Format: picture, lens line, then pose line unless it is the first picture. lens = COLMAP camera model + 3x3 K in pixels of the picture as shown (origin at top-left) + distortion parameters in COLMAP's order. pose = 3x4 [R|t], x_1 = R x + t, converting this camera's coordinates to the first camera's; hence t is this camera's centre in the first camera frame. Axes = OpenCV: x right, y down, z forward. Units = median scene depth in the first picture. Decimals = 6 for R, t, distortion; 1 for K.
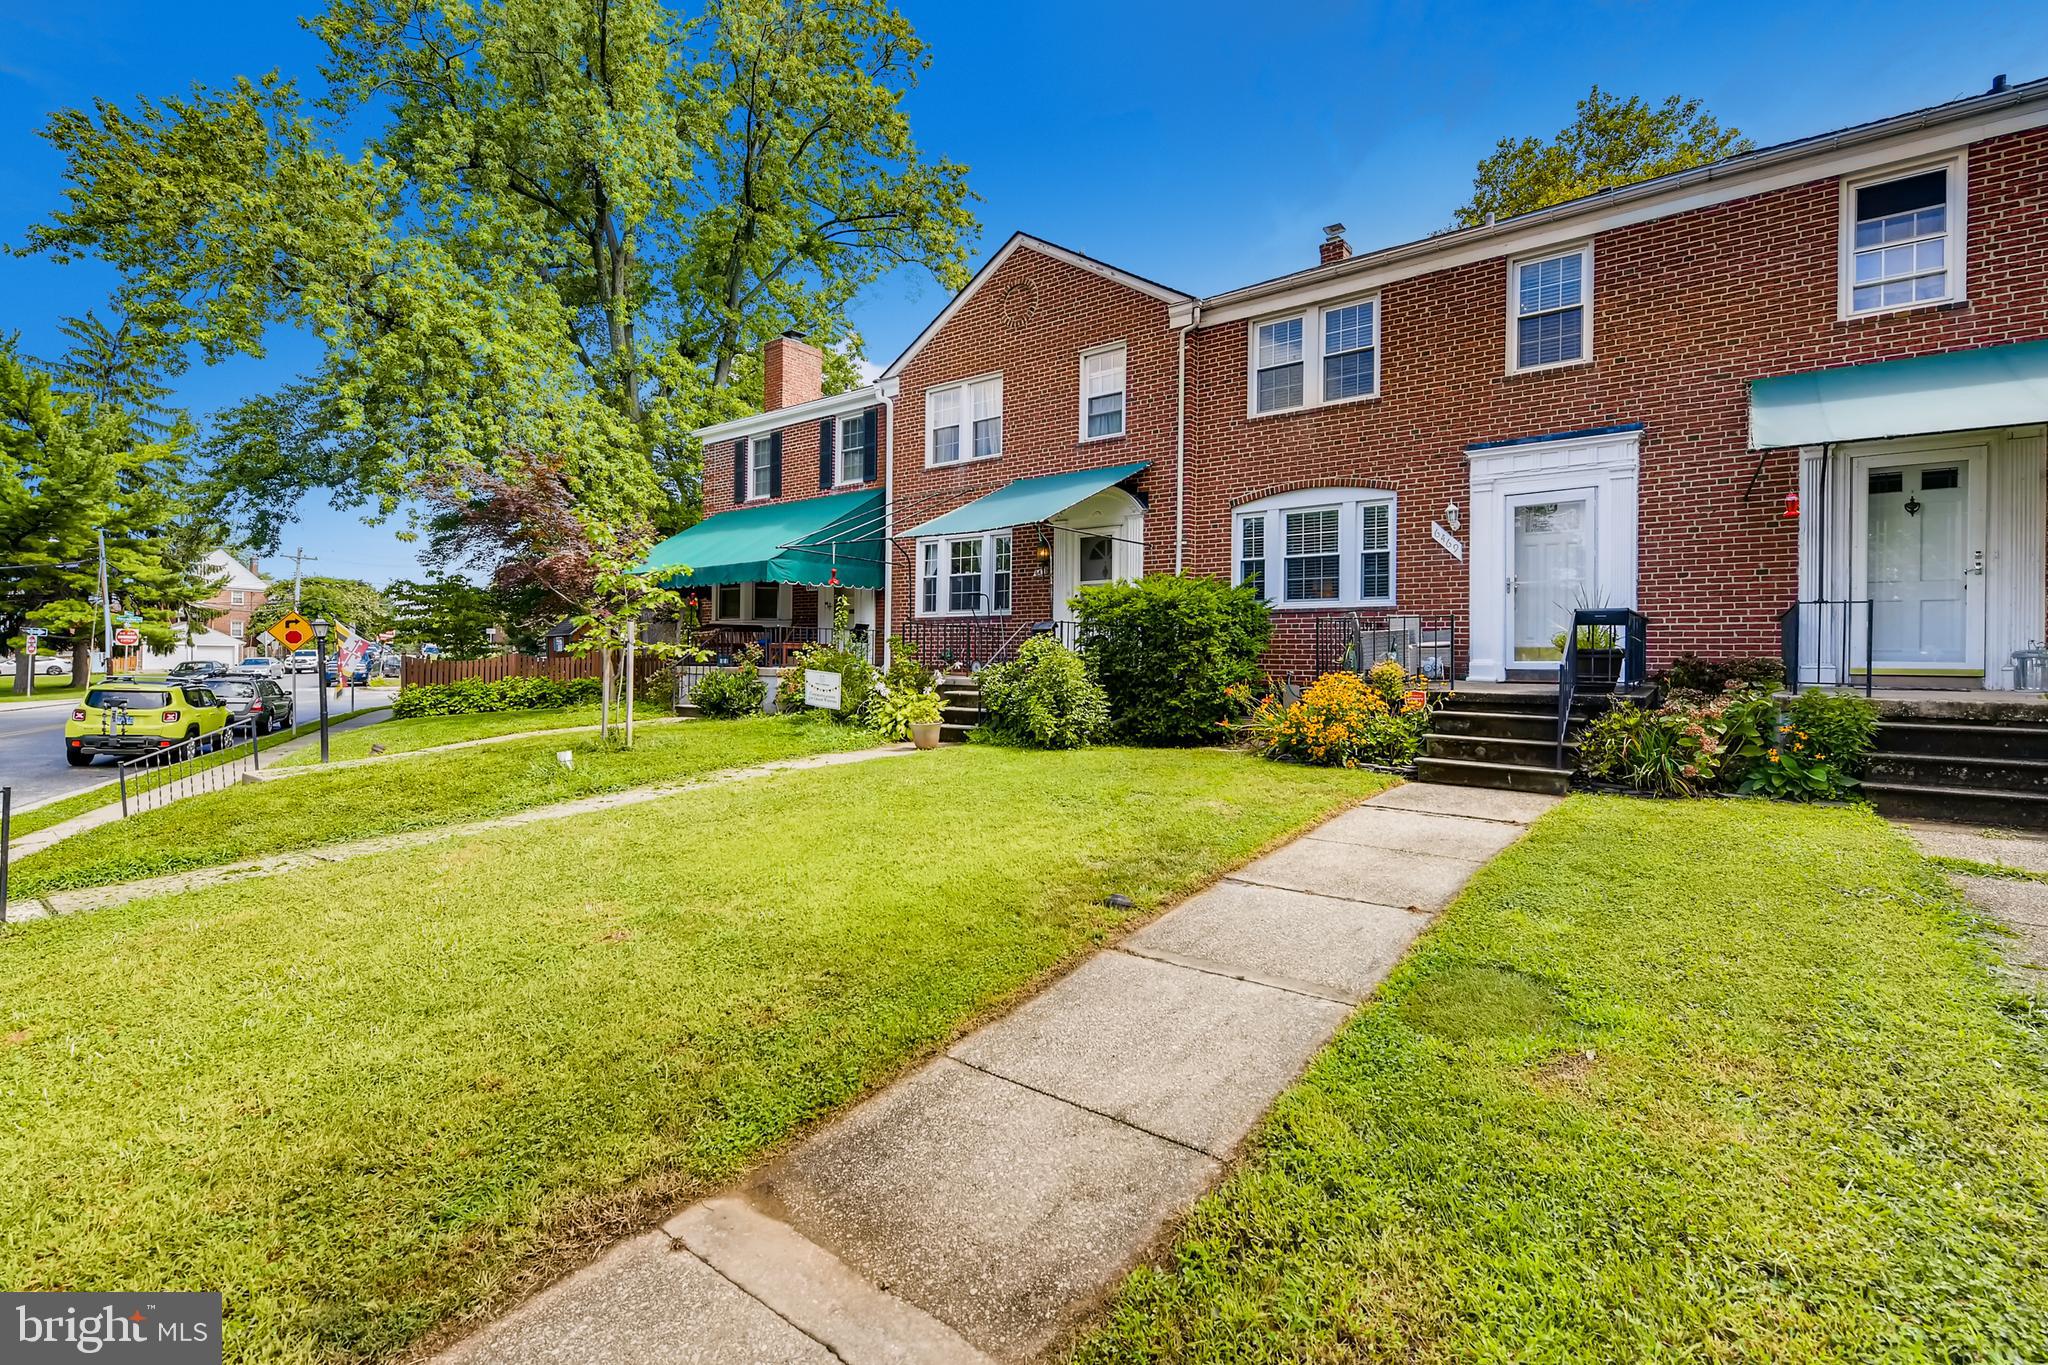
lens RADIAL K [[915.6, 0, 1019.7], [0, 915.6, 652.4], [0, 0, 1]] dist [0.012493, -0.000130]
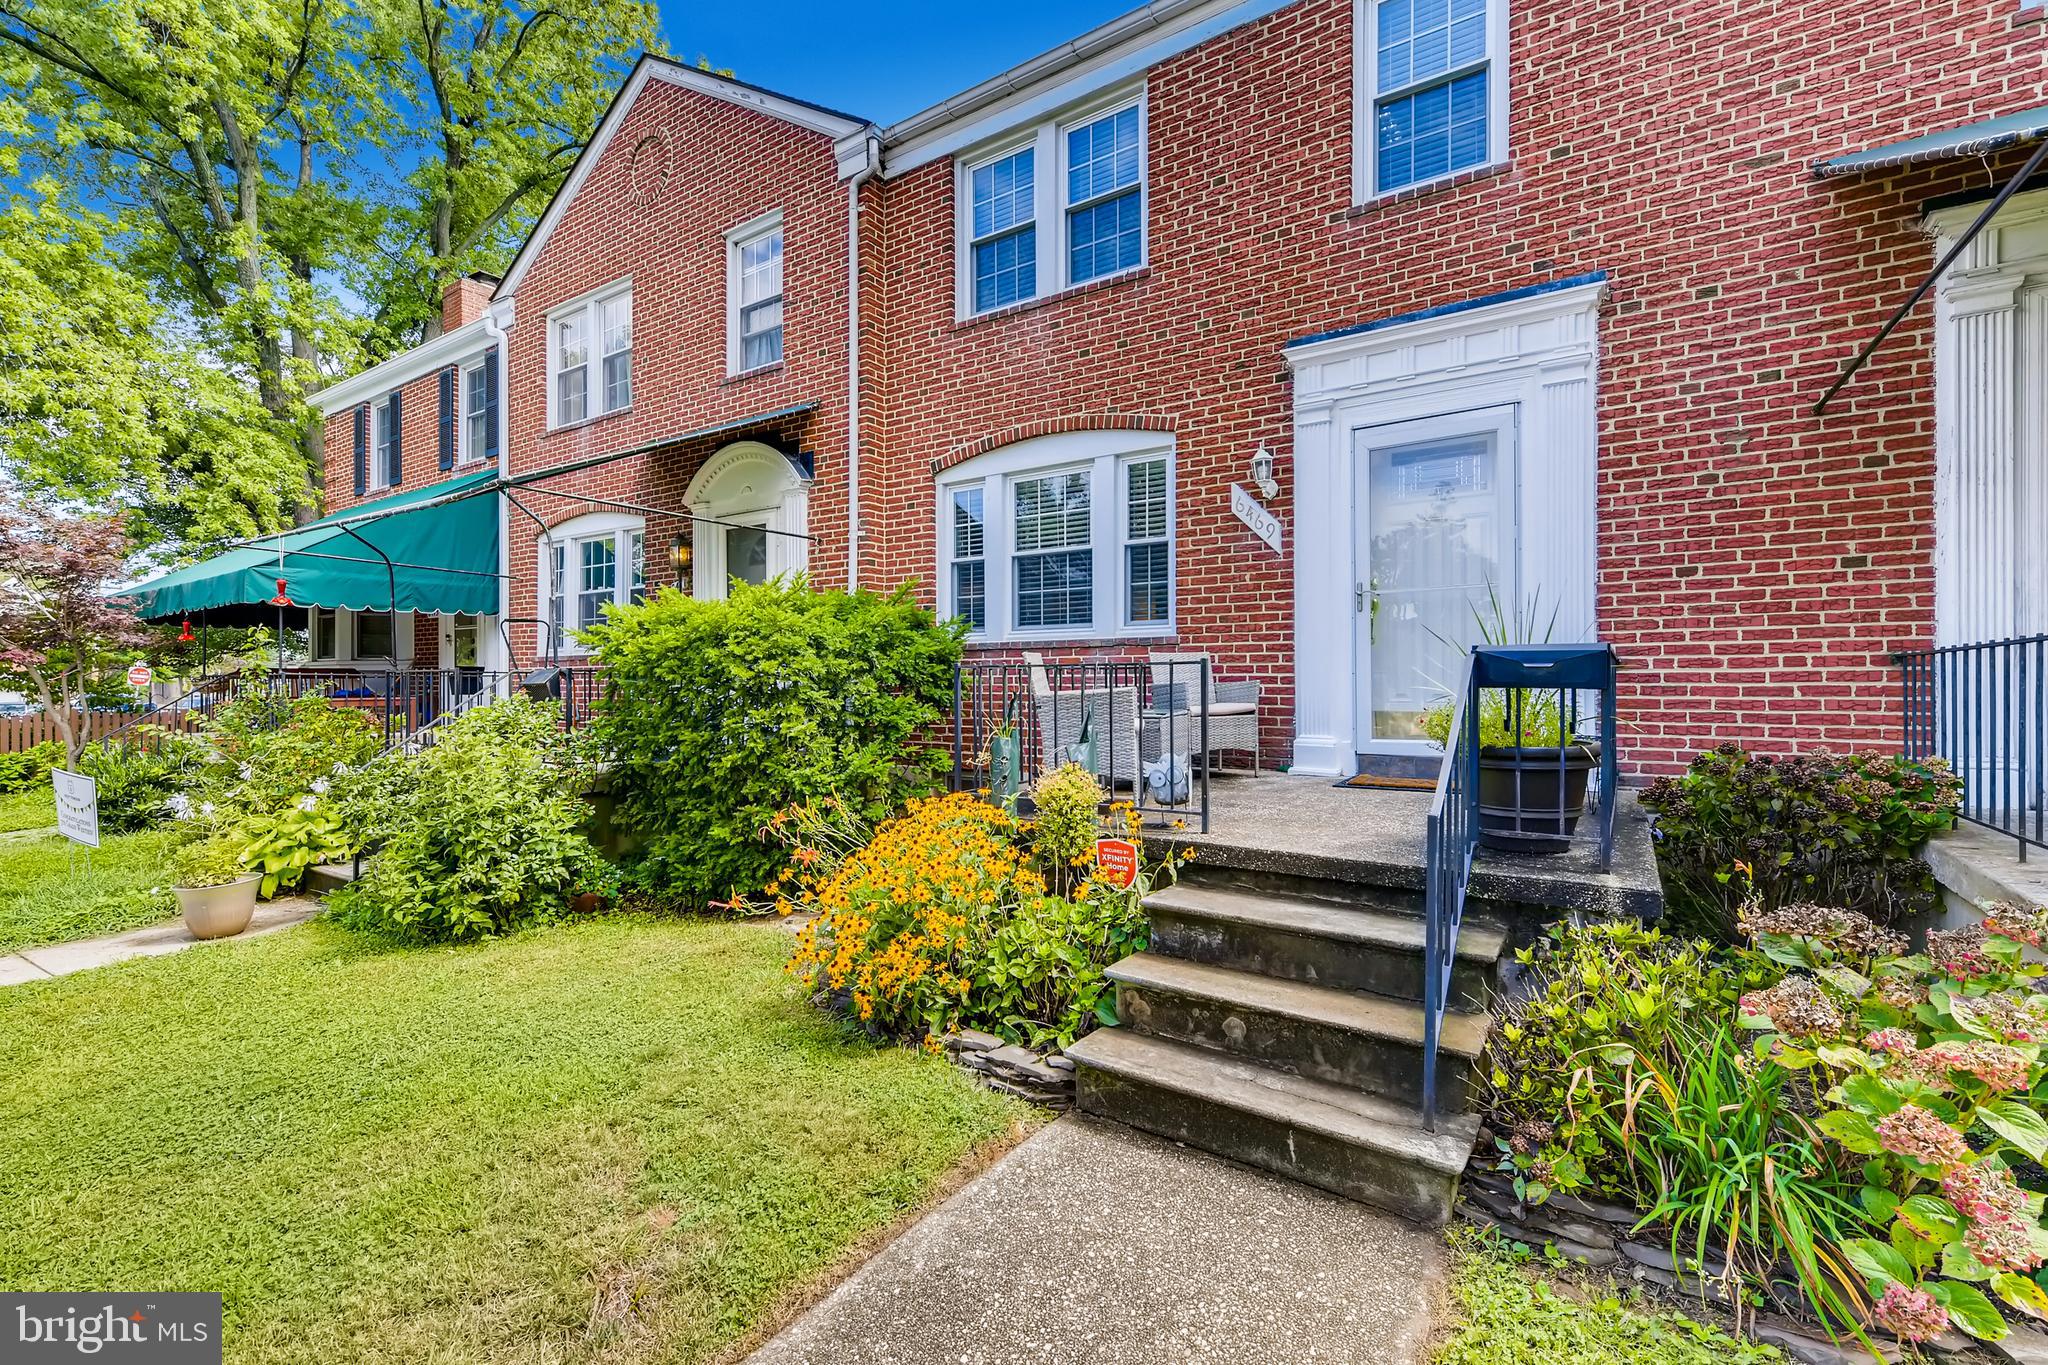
lens RADIAL K [[902.2, 0, 1024.0], [0, 902.2, 682.5], [0, 0, 1]] dist [0.012142, -0.000944]
pose [[0.997614, -0.011156, 0.068136, 0.286785], [0.010942, 0.999934, 0.003519, -0.026025], [-0.068171, -0.002765, 0.997670, 0.466504]]
